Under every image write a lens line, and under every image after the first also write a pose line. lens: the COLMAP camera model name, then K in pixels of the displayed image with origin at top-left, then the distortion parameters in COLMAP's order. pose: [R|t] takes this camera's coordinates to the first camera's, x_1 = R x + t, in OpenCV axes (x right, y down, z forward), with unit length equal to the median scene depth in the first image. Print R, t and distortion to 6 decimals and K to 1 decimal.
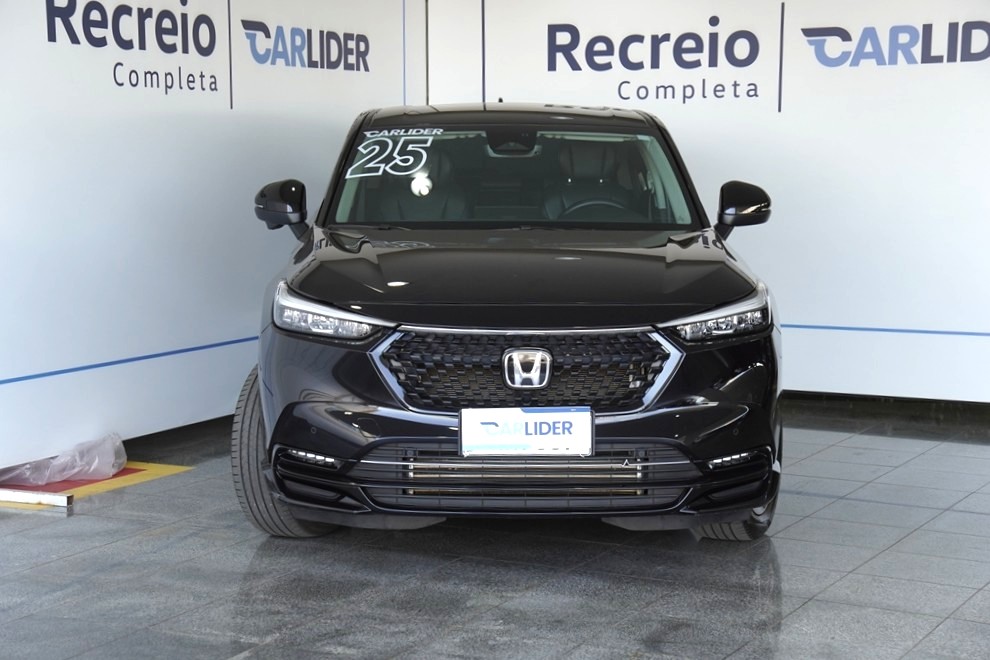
lens RADIAL K [[1926.7, 0, 493.5], [0, 1926.7, 332.3], [0, 0, 1]] dist [0.368464, 0.000000]
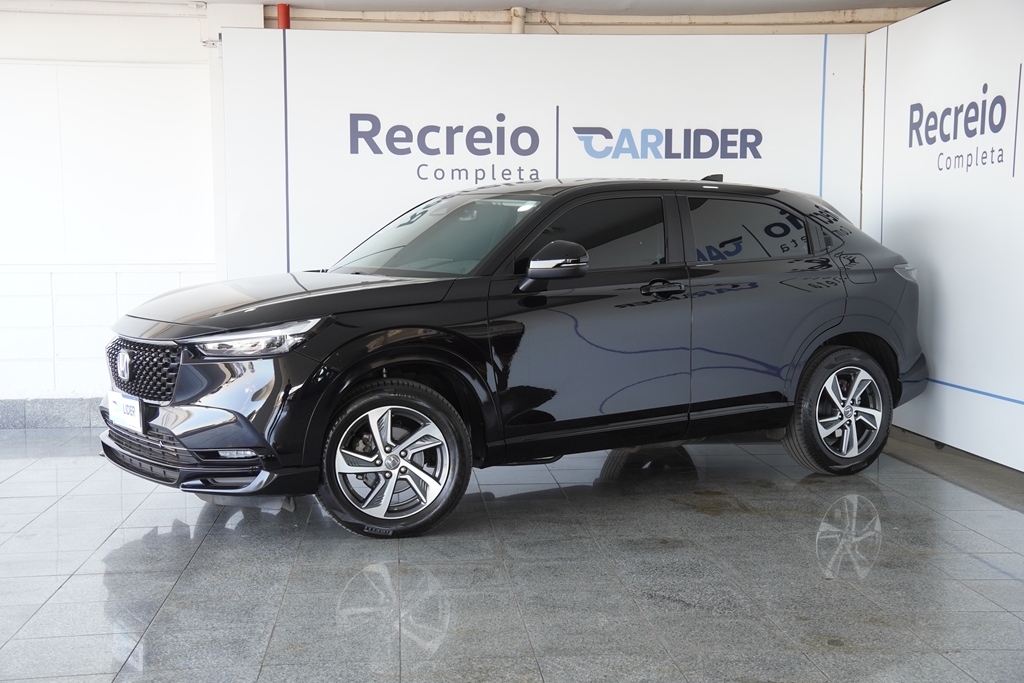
lens RADIAL K [[1385.7, 0, 512.8], [0, 1385.7, 320.7], [0, 0, 1]] dist [0.145602, 0.000000]
pose [[0.524582, 0.045522, -0.850142, 0.733787], [-0.082055, 0.996624, 0.002733, -0.027991], [0.847396, 0.068324, 0.526547, 0.510628]]
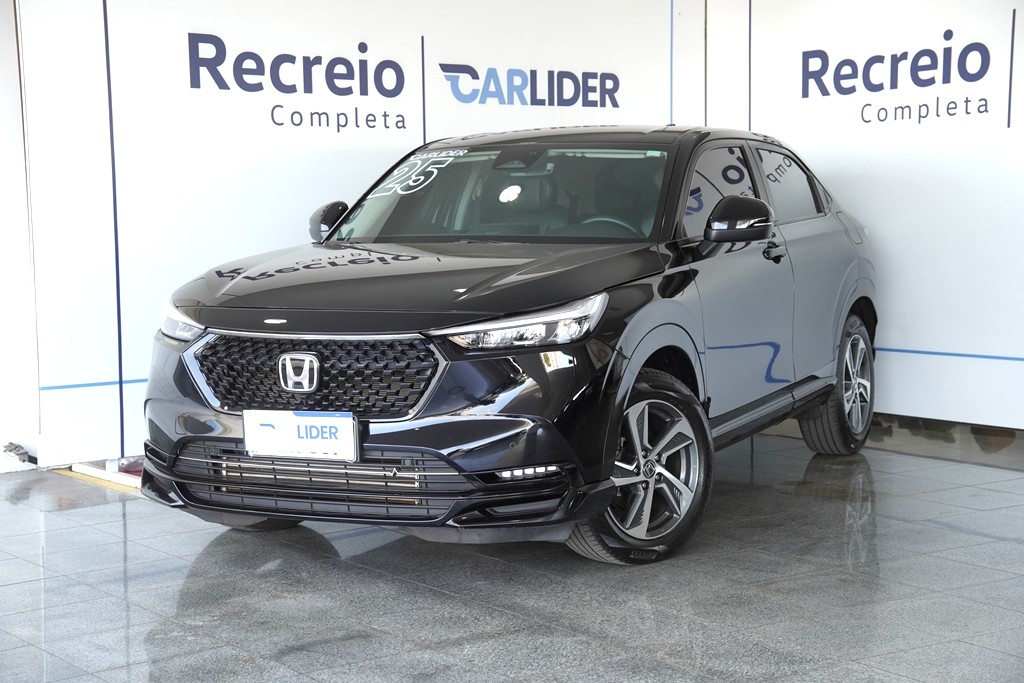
lens RADIAL K [[1710.7, 0, 510.5], [0, 1710.7, 331.3], [0, 0, 1]] dist [0.311488, 0.000000]
pose [[0.889259, 0.016891, -0.457093, 0.383383], [-0.028591, 0.999416, -0.018692, 0.007885], [0.456510, 0.029691, 0.889223, 0.177658]]
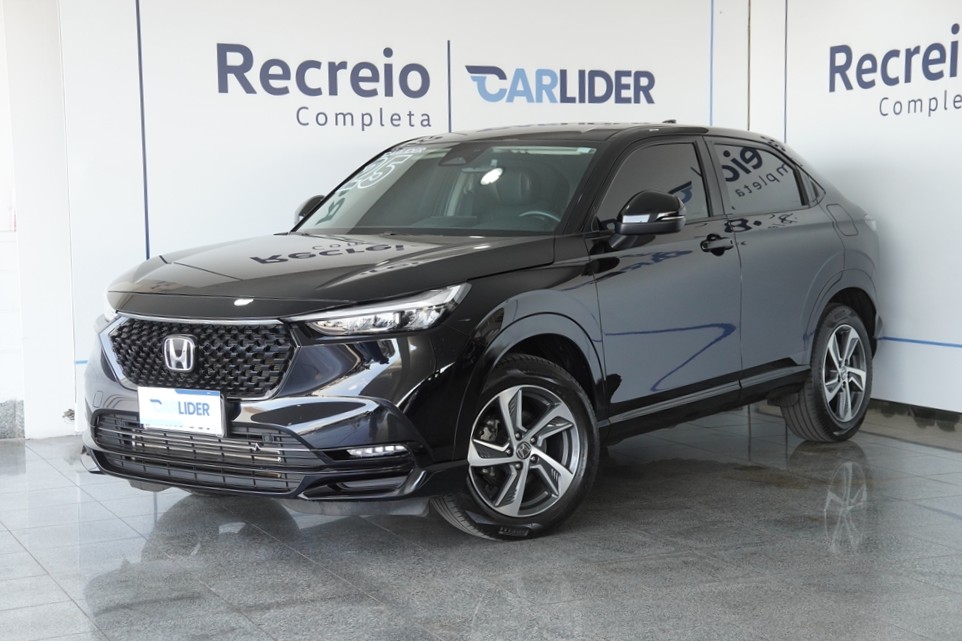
lens RADIAL K [[1610.4, 0, 479.7], [0, 1610.4, 312.1], [0, 0, 1]] dist [0.254369, 0.000000]
pose [[0.784921, 0.027794, -0.618972, 0.527897], [-0.044316, 0.998953, -0.011342, -0.001433], [0.618009, 0.036333, 0.785331, 0.269772]]
